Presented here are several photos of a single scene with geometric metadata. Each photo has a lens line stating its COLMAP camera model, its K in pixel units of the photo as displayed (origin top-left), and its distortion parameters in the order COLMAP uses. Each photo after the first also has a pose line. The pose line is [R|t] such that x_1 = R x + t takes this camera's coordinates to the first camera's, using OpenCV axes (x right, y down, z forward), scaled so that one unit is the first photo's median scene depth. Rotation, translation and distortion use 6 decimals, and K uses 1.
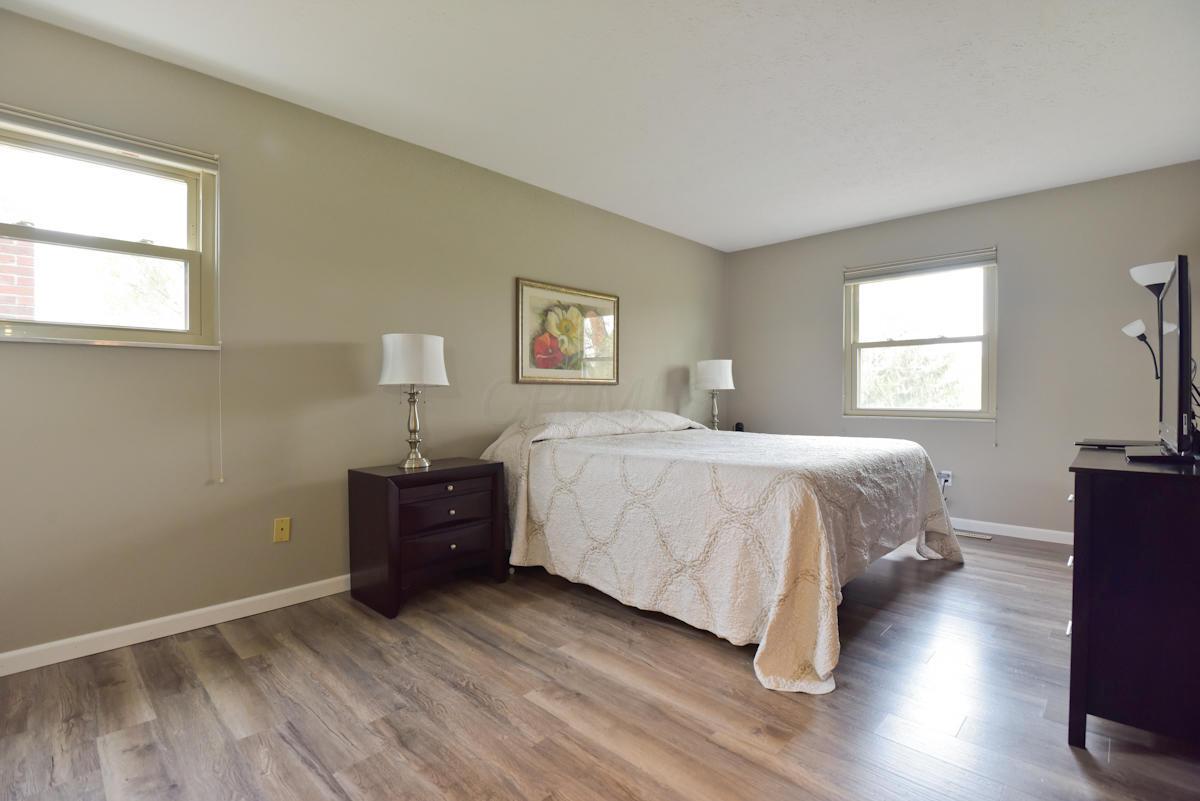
lens RADIAL K [[547.9, 0, 597.4], [0, 547.9, 401.4], [0, 0, 1]] dist [0.000605, -0.011079]
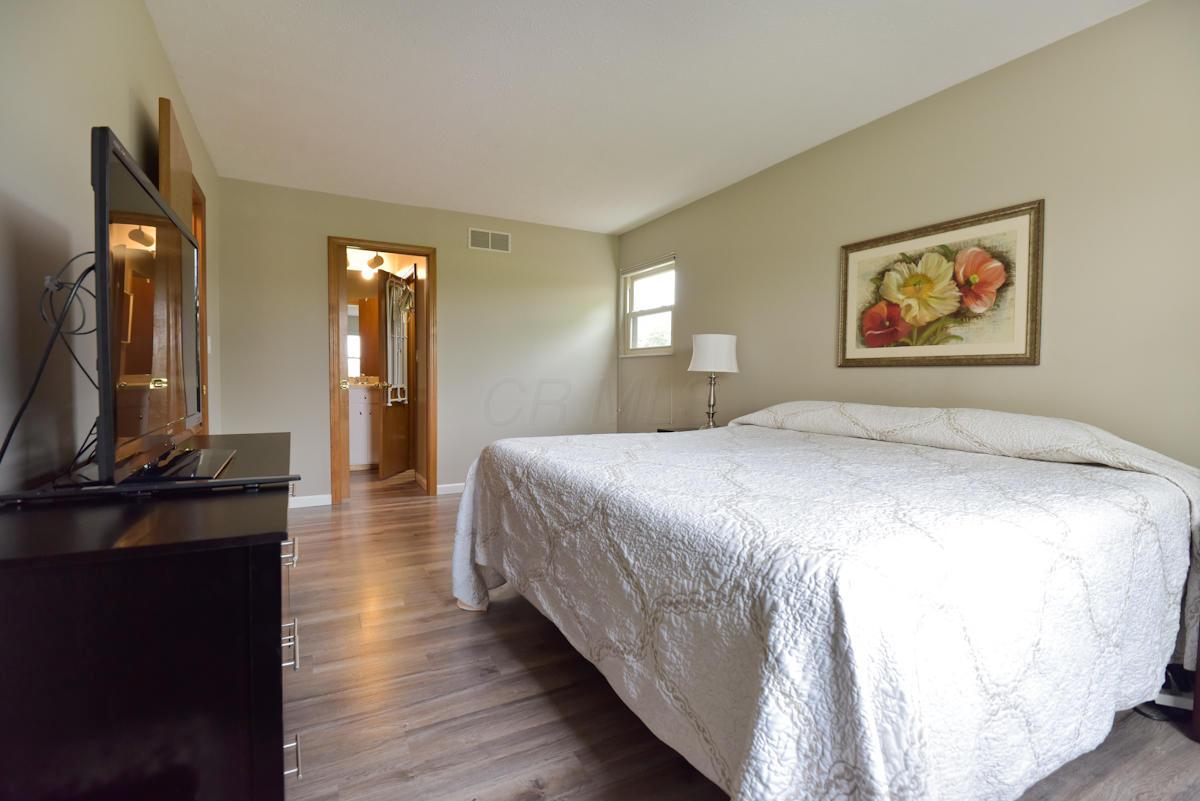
lens RADIAL K [[547.9, 0, 597.4], [0, 547.9, 401.4], [0, 0, 1]] dist [0.000605, -0.011079]
pose [[-0.293442, 0.046150, -0.954862, 0.776944], [-0.011468, 0.998592, 0.051788, -0.018120], [0.955908, 0.026147, -0.292500, 0.843687]]
